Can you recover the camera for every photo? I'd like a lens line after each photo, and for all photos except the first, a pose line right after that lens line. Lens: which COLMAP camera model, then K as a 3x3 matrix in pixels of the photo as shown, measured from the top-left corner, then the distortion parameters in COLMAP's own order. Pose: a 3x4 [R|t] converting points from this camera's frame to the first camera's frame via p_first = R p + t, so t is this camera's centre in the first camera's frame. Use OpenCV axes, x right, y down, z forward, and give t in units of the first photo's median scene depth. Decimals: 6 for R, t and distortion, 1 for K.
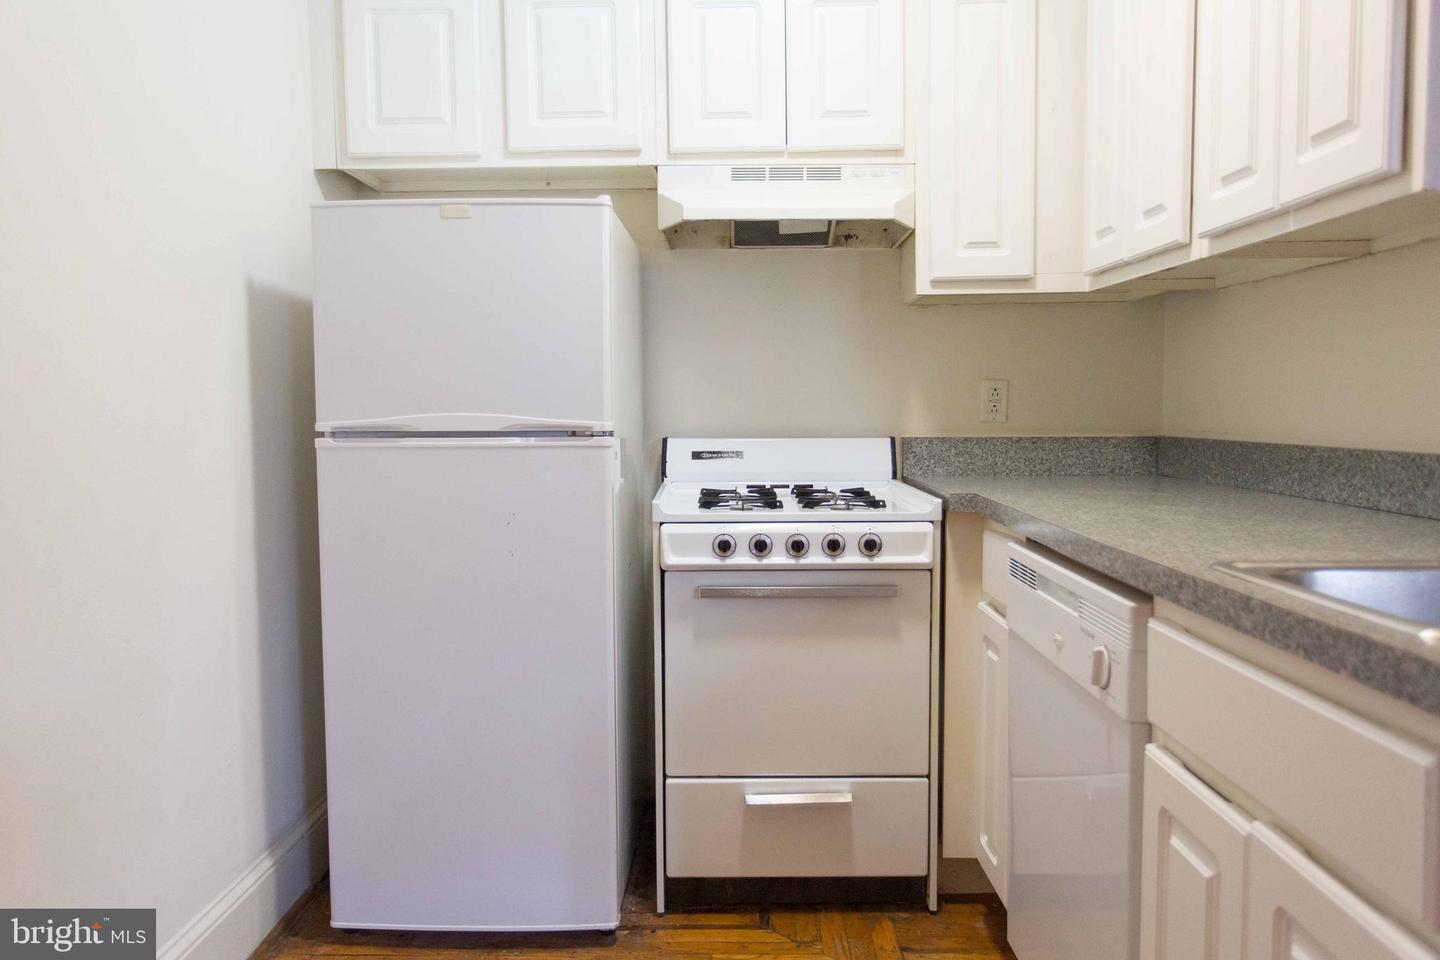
lens RADIAL K [[1081.8, 0, 720.0], [0, 1081.8, 480.0], [0, 0, 1]] dist [-0.001131, -0.000108]
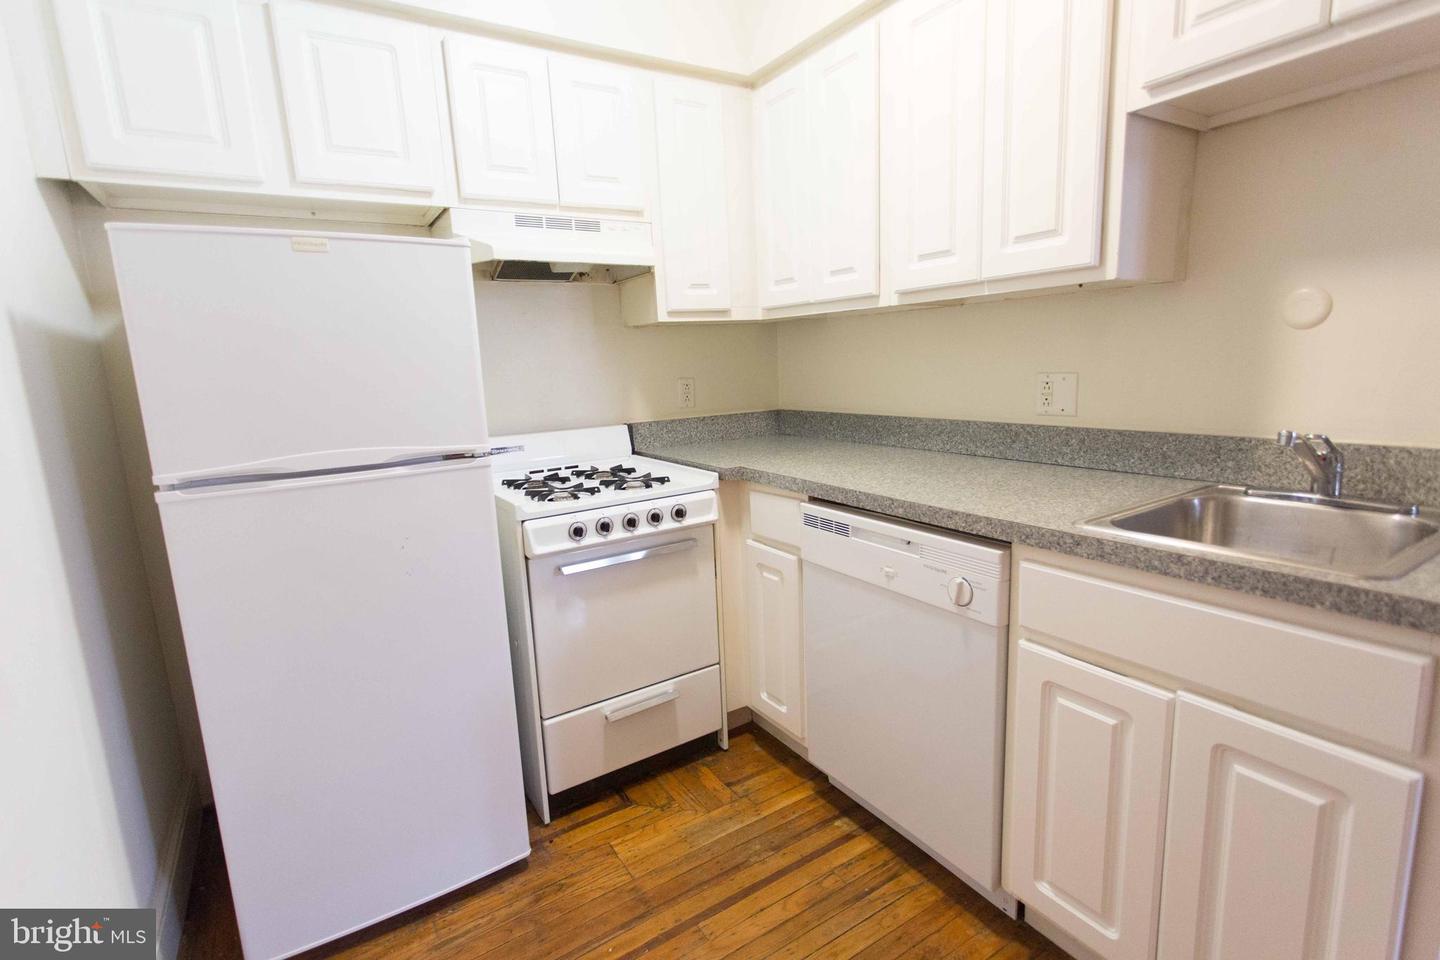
lens RADIAL K [[679.4, 0, 711.0], [0, 679.4, 477.6], [0, 0, 1]] dist [0.003115, 0.000648]
pose [[0.838424, -0.124612, 0.530582, -0.267639], [0.075713, 0.990702, 0.113035, -0.075340], [-0.539734, -0.054599, 0.840063, 0.254712]]
